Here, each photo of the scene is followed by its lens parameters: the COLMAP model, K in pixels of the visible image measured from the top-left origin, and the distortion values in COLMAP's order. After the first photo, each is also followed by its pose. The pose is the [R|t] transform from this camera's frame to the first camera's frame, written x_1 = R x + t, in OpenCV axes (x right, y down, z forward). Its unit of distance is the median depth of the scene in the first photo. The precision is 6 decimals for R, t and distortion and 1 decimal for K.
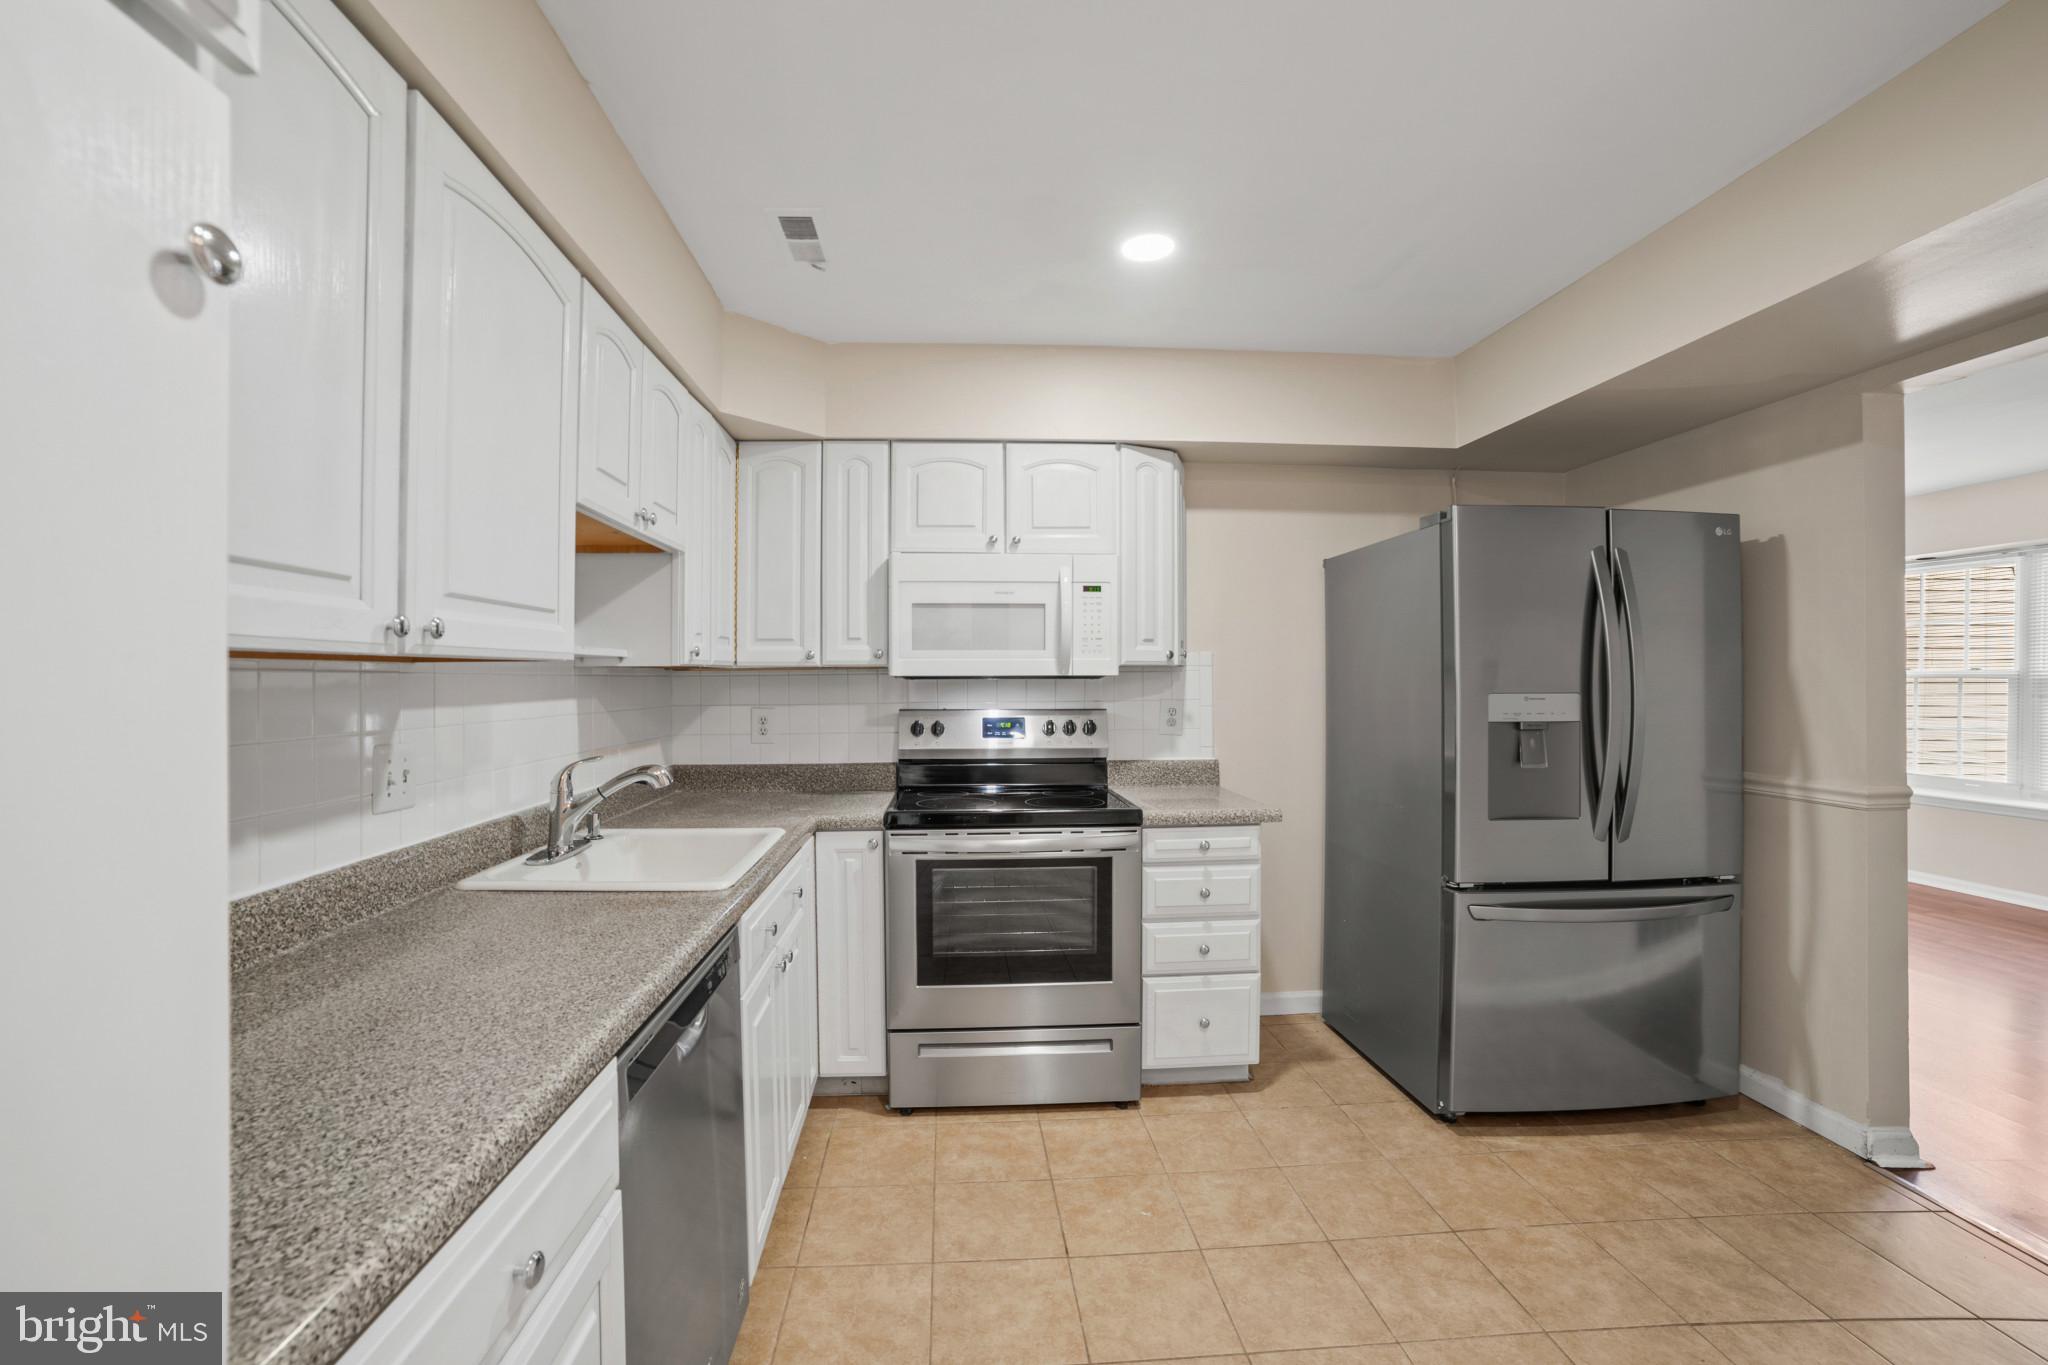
lens RADIAL K [[838.8, 0, 1018.5], [0, 838.8, 676.2], [0, 0, 1]] dist [-0.096036, 0.036786]
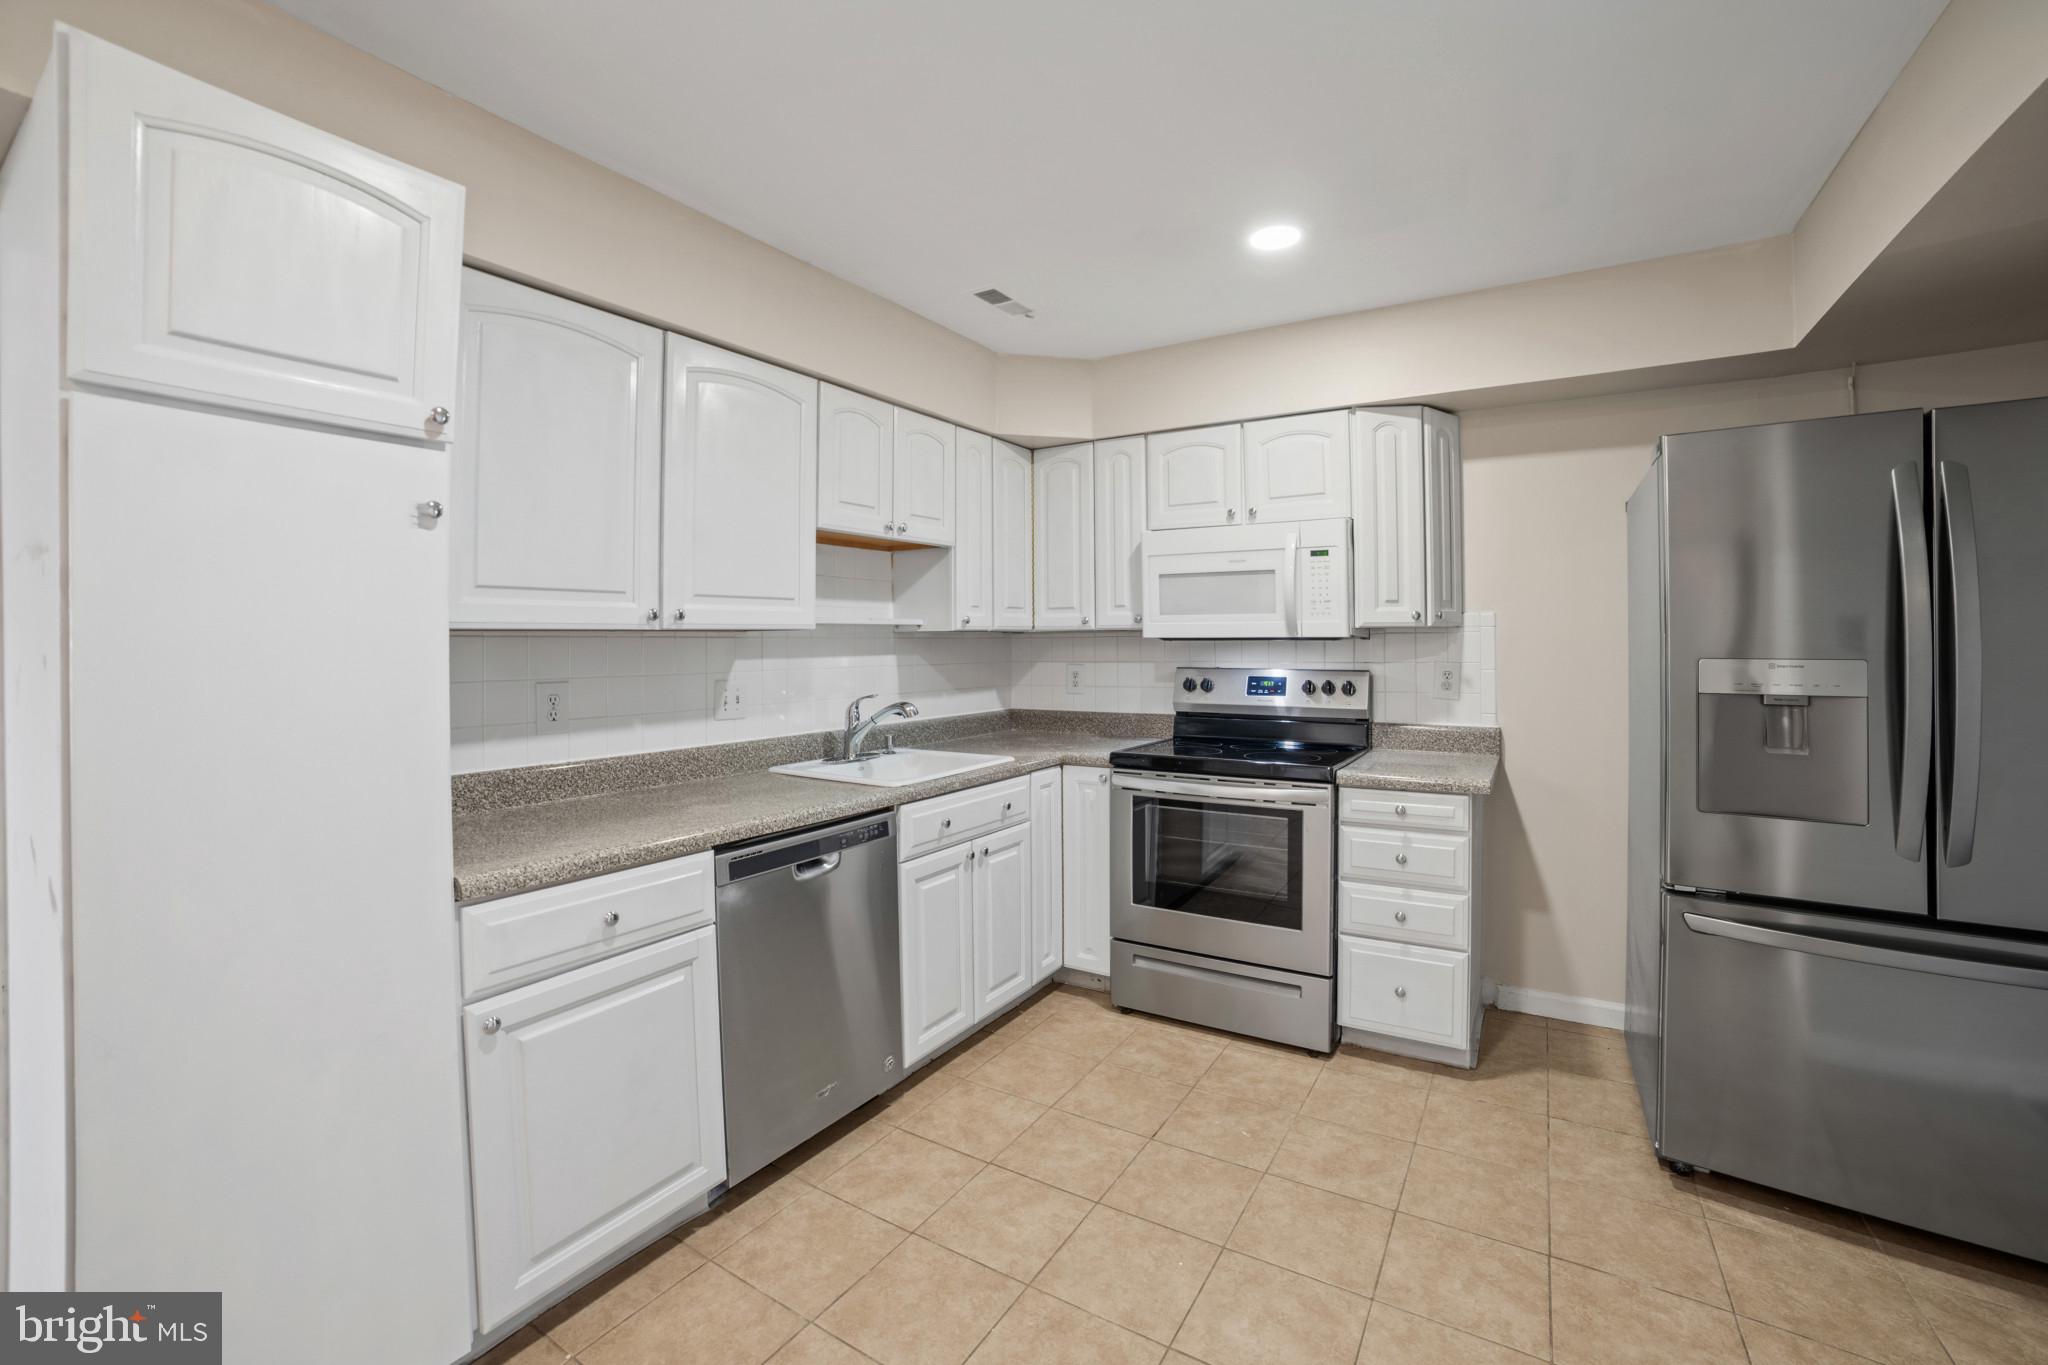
lens RADIAL K [[864.1, 0, 1068.5], [0, 864.1, 633.1], [0, 0, 1]] dist [-0.086890, 0.029439]
pose [[0.830974, -0.003915, -0.556298, 0.456355], [0.002297, 0.999991, -0.003608, -0.003116], [0.556307, 0.001720, 0.830975, -0.054208]]
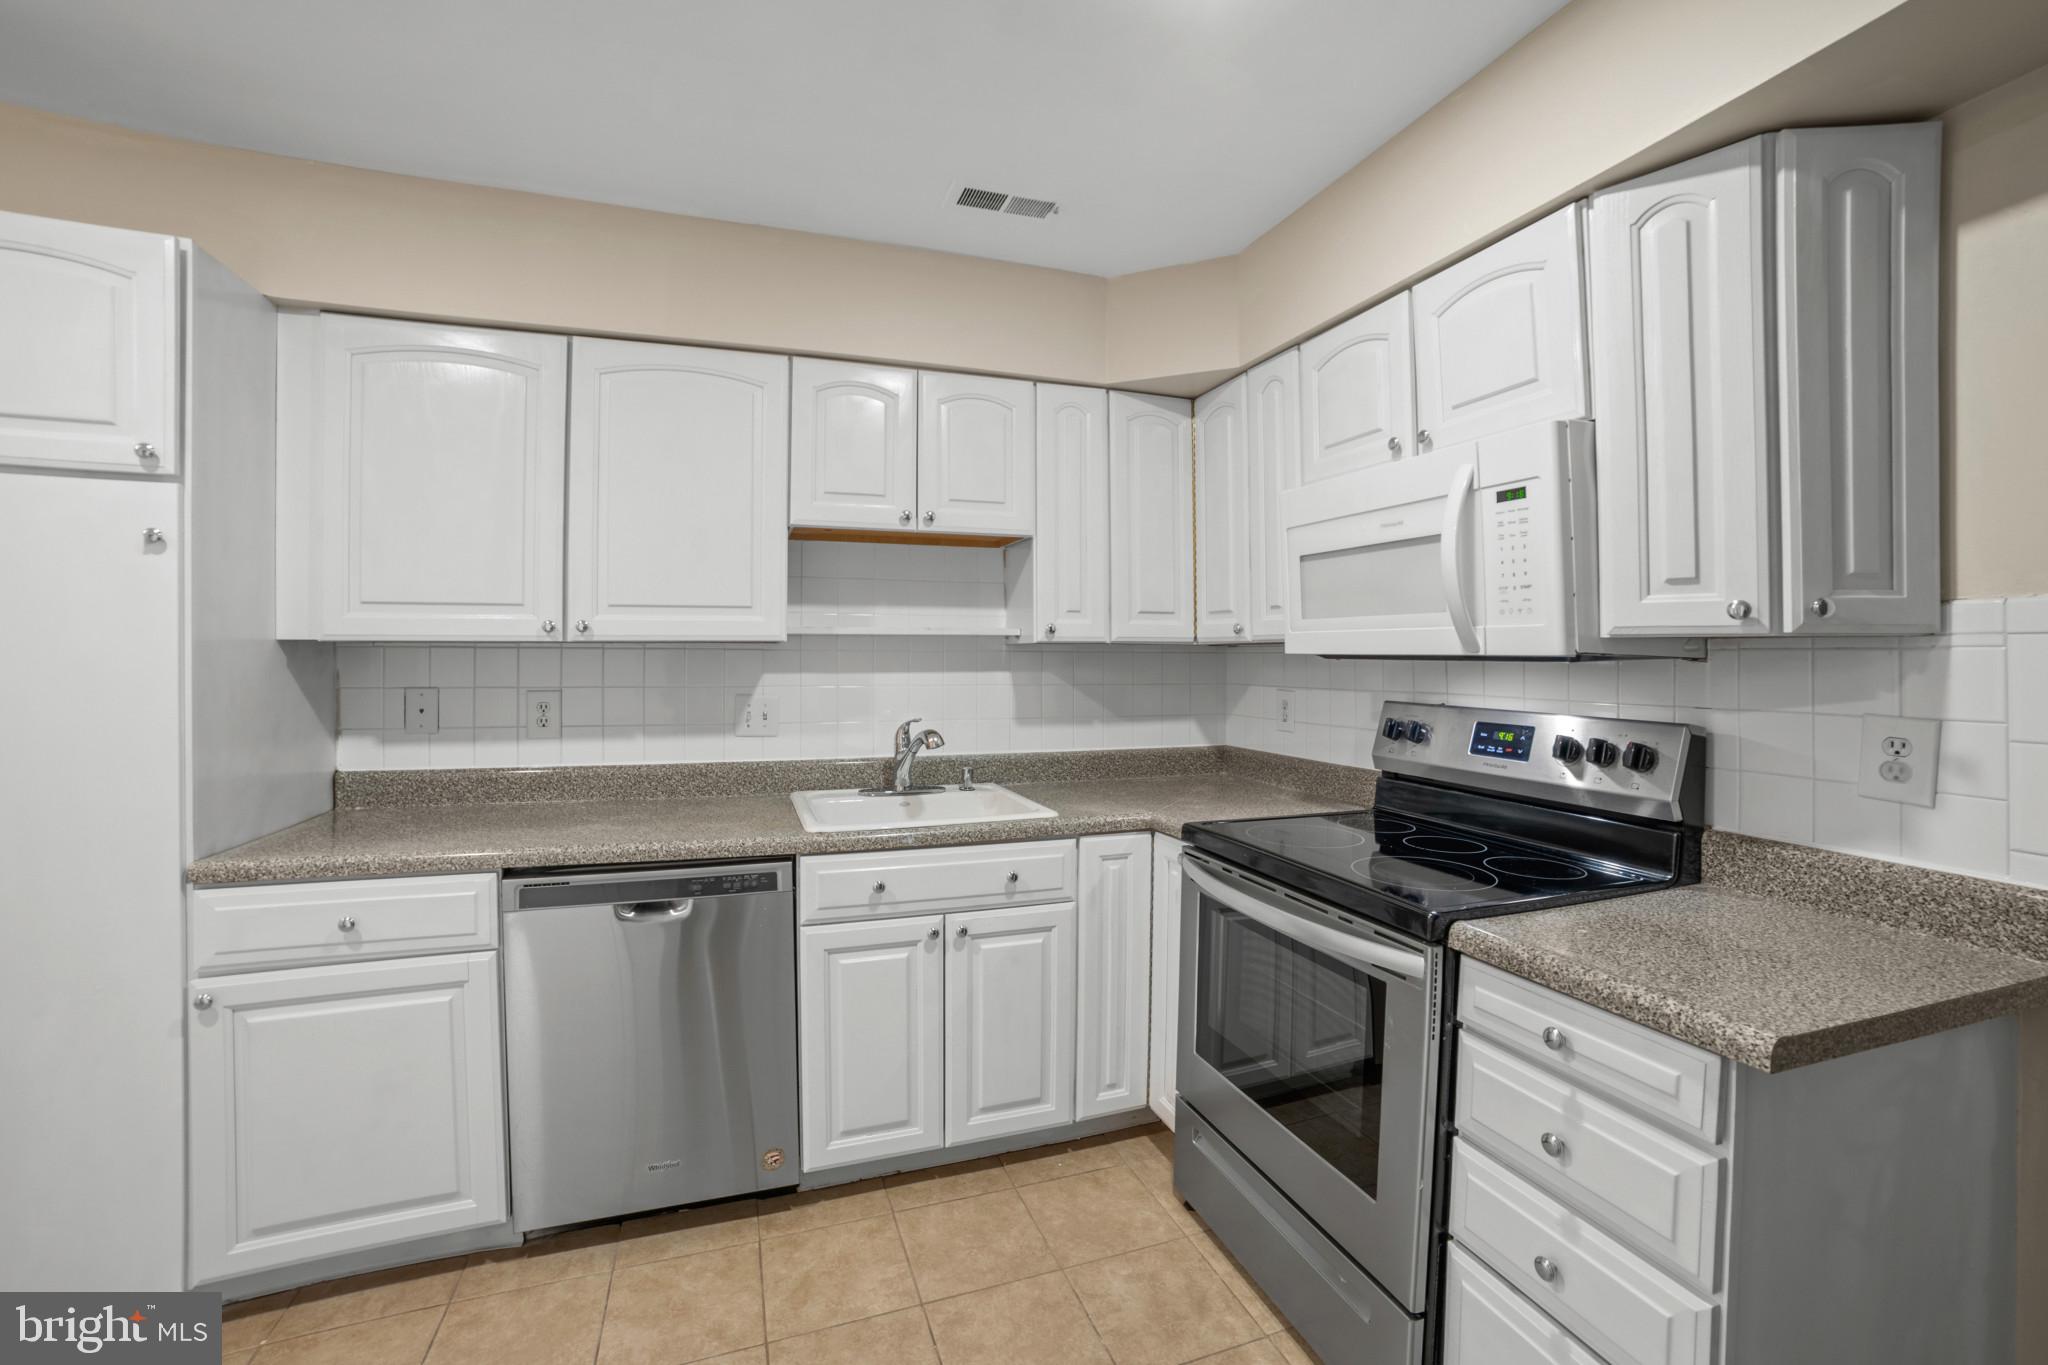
lens RADIAL K [[866.2, 0, 1035.7], [0, 866.2, 659.6], [0, 0, 1]] dist [-0.090801, 0.040355]
pose [[0.275039, 0.012721, -0.961349, 0.572923], [-0.003449, 0.999919, 0.012244, -0.004415], [0.961427, -0.000052, 0.275061, 0.608175]]
